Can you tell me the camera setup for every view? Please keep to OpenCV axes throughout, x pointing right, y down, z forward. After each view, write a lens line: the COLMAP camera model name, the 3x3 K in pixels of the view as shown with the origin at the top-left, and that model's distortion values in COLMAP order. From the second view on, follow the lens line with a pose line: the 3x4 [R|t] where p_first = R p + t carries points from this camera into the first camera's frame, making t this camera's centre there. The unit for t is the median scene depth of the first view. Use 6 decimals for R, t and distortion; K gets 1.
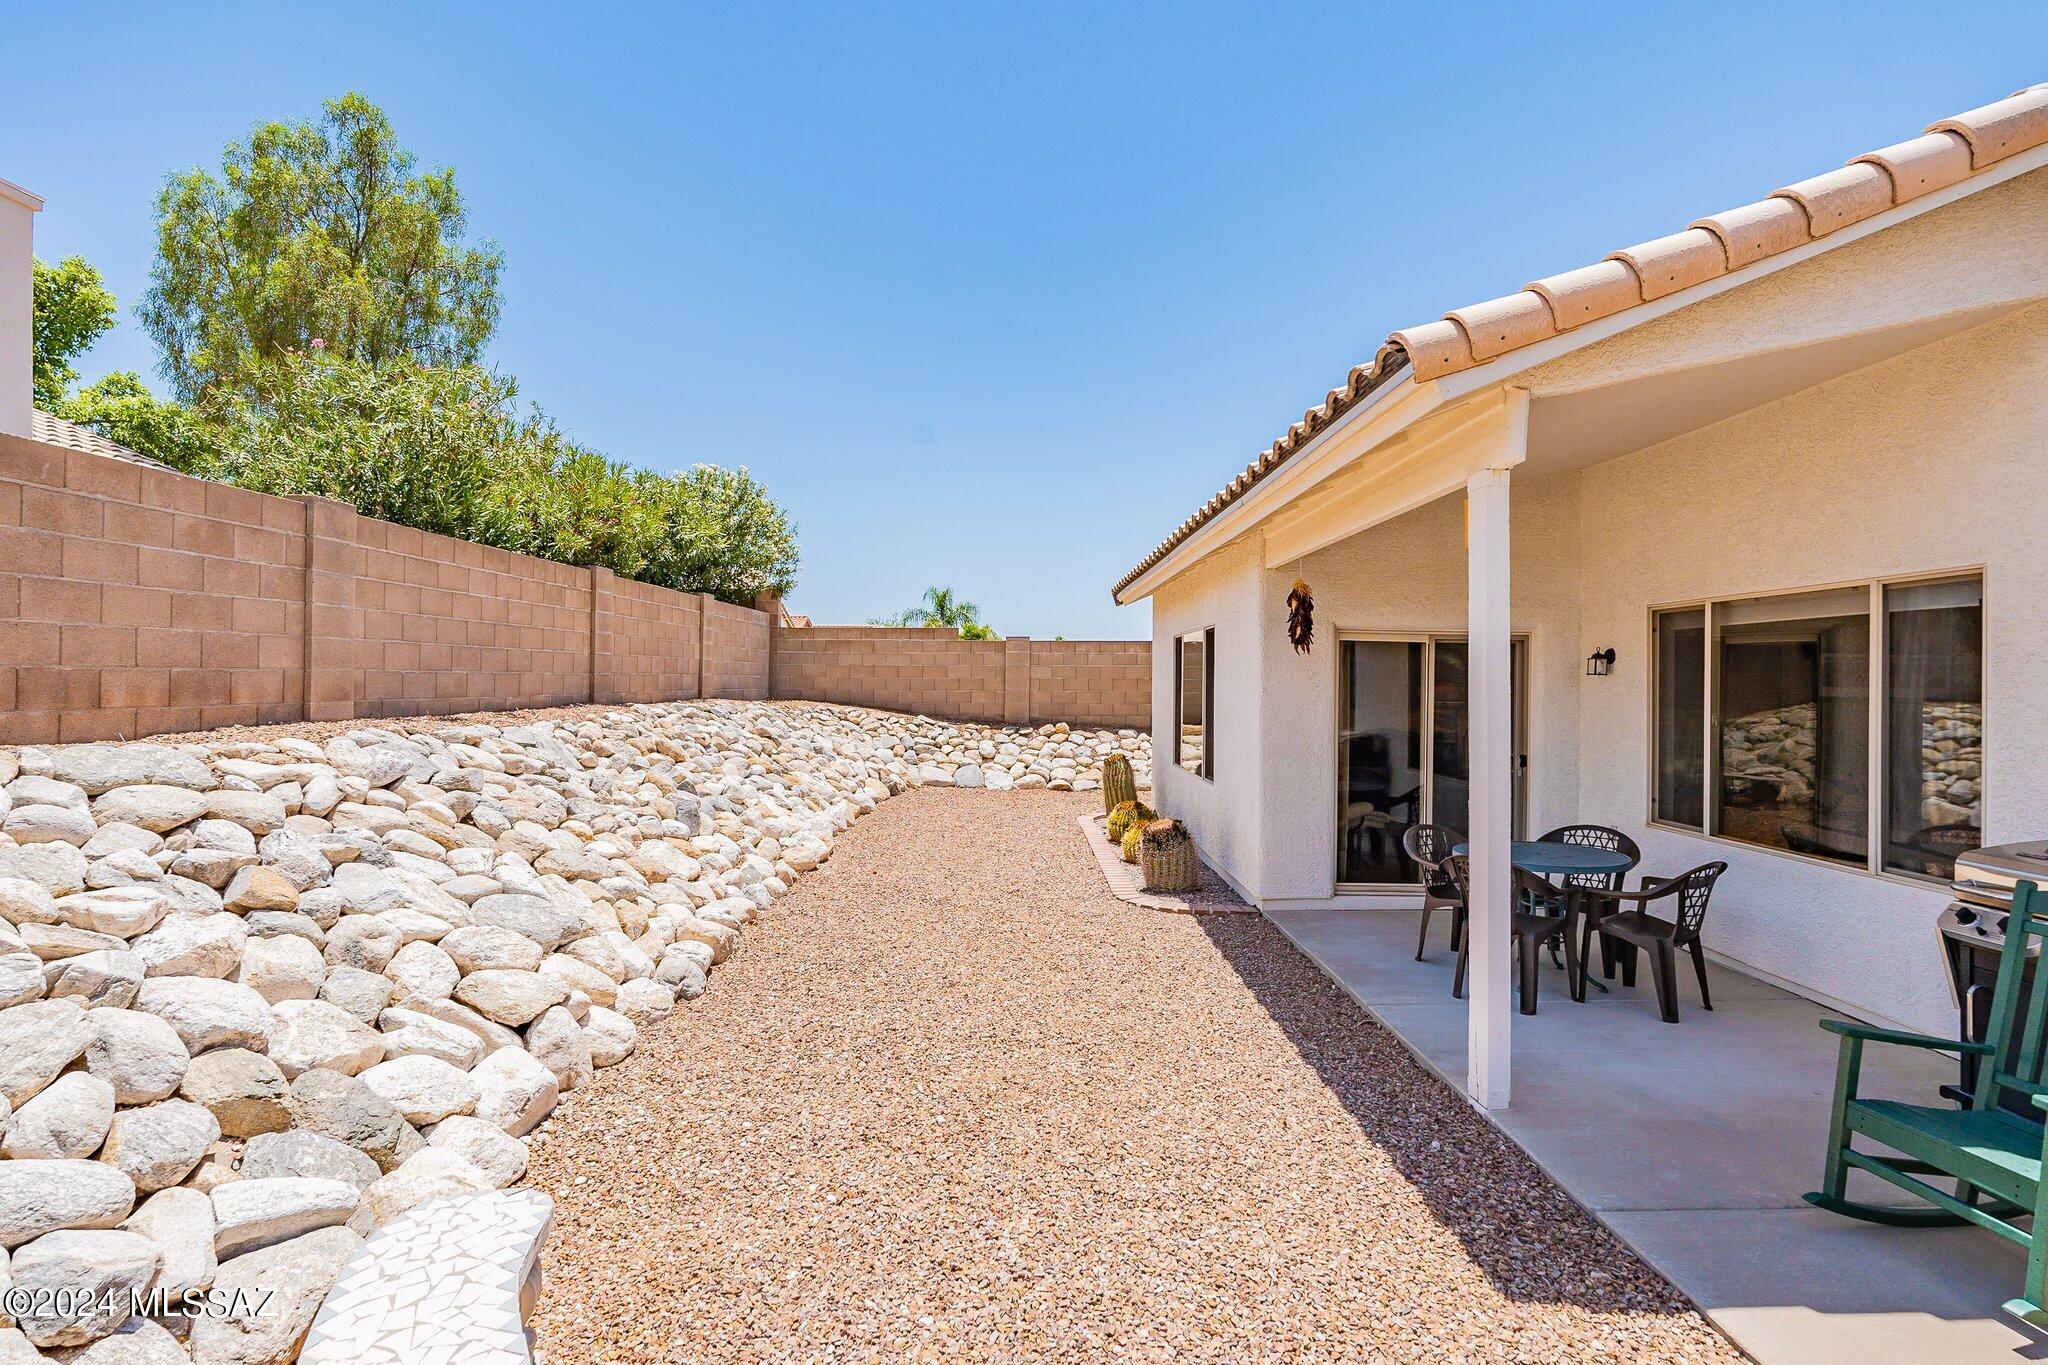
lens RADIAL K [[1037.0, 0, 1025.3], [0, 1037.0, 679.9], [0, 0, 1]] dist [-0.000863, -0.000588]
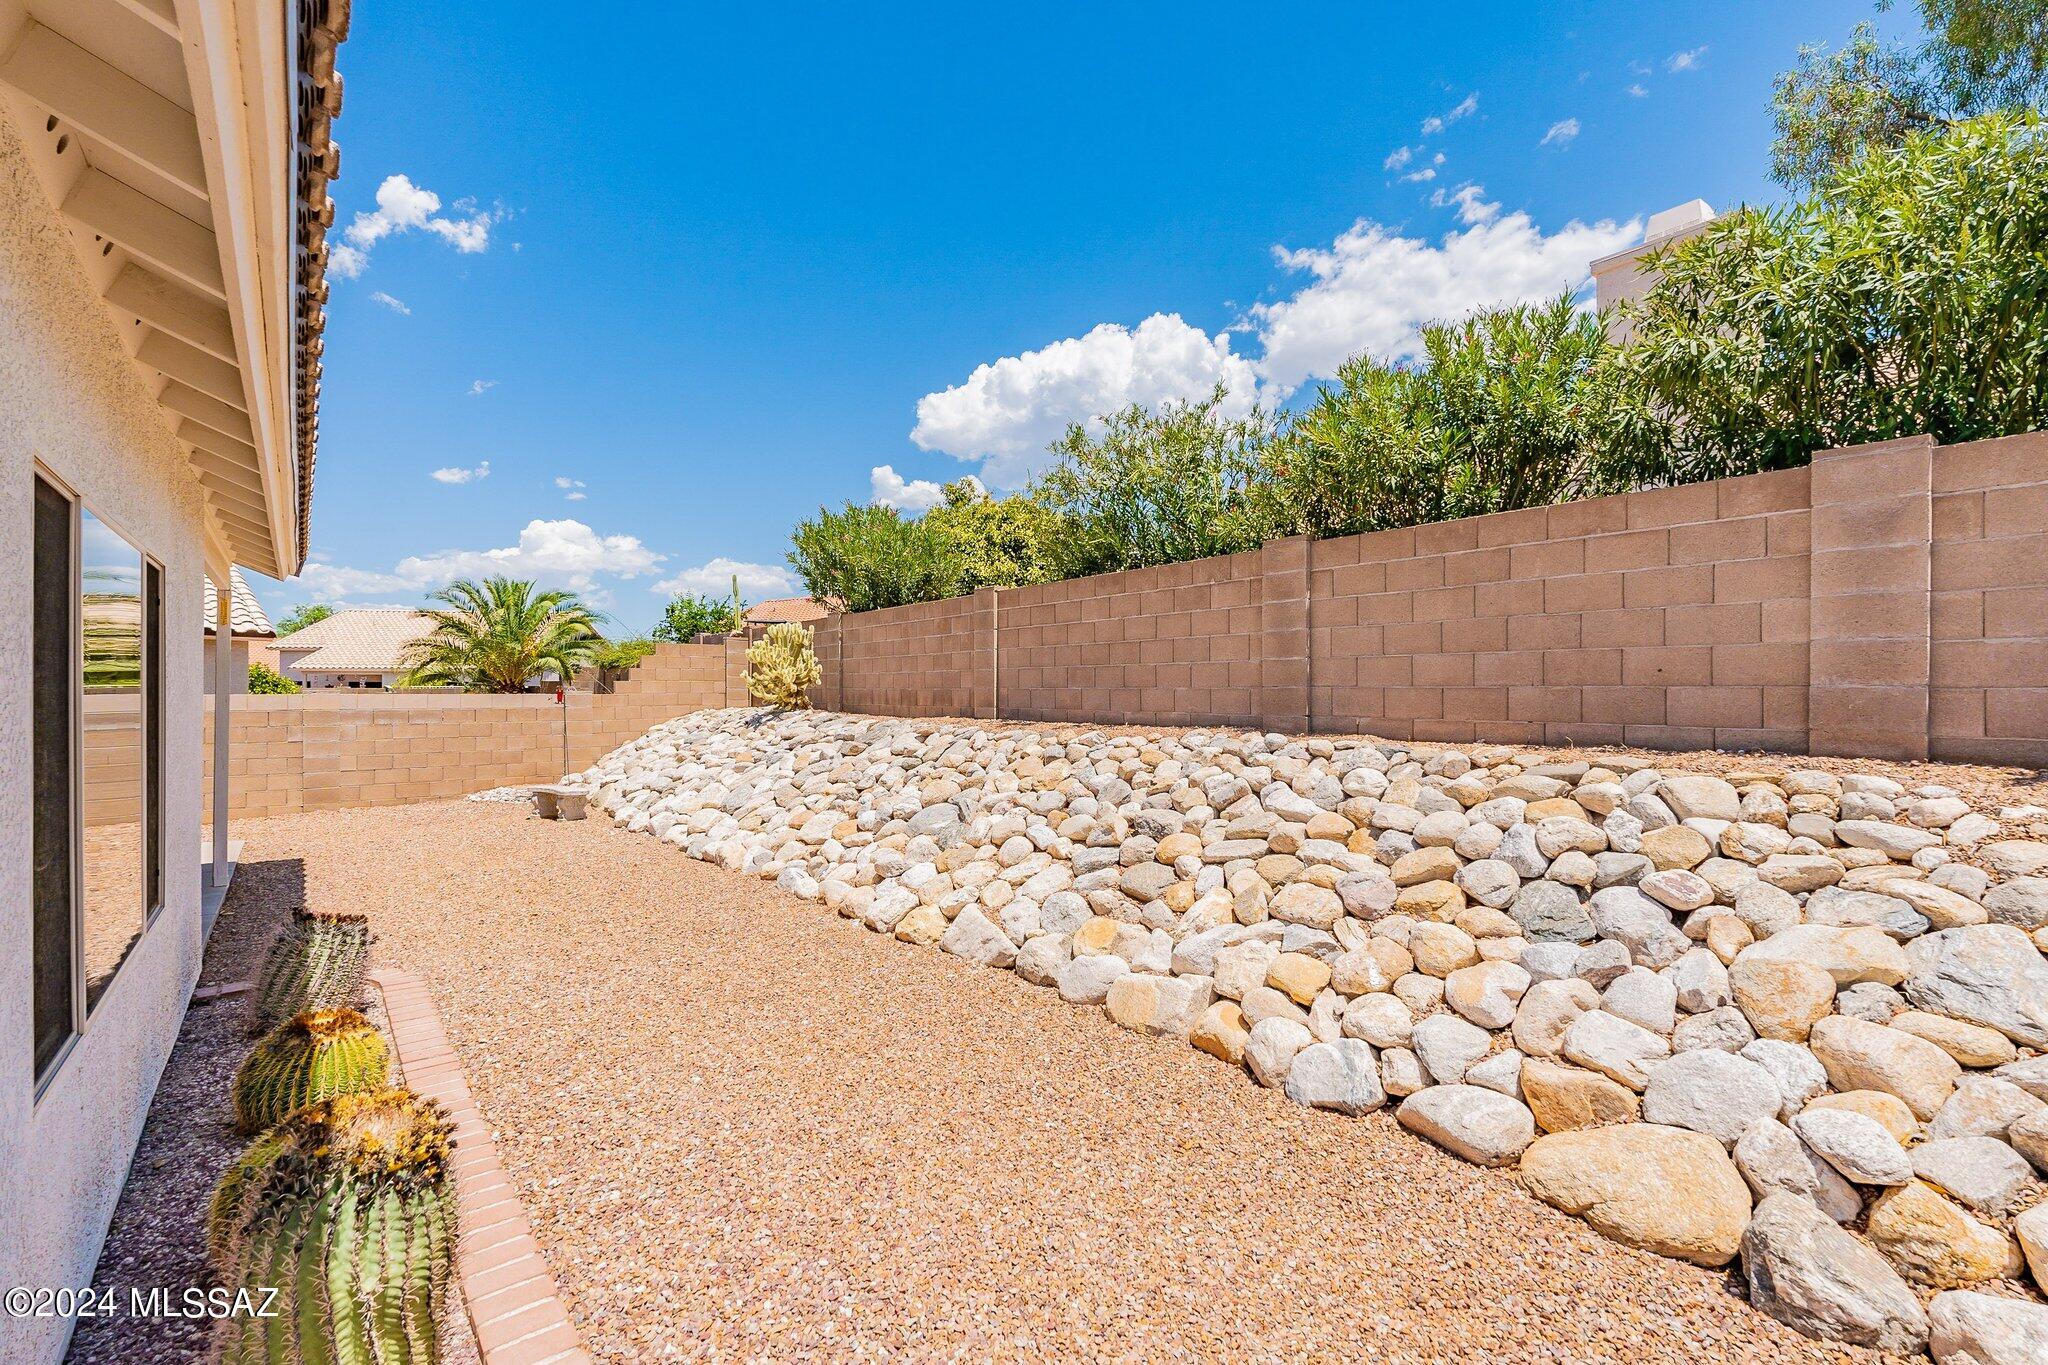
lens RADIAL K [[899.8, 0, 1023.9], [0, 899.8, 688.7], [0, 0, 1]] dist [-0.005120, 0.002132]
pose [[-0.788495, -0.006515, -0.615007, 0.150135], [-0.004549, 0.999978, -0.004760, -0.002016], [0.615024, -0.000956, -0.788508, 1.809927]]
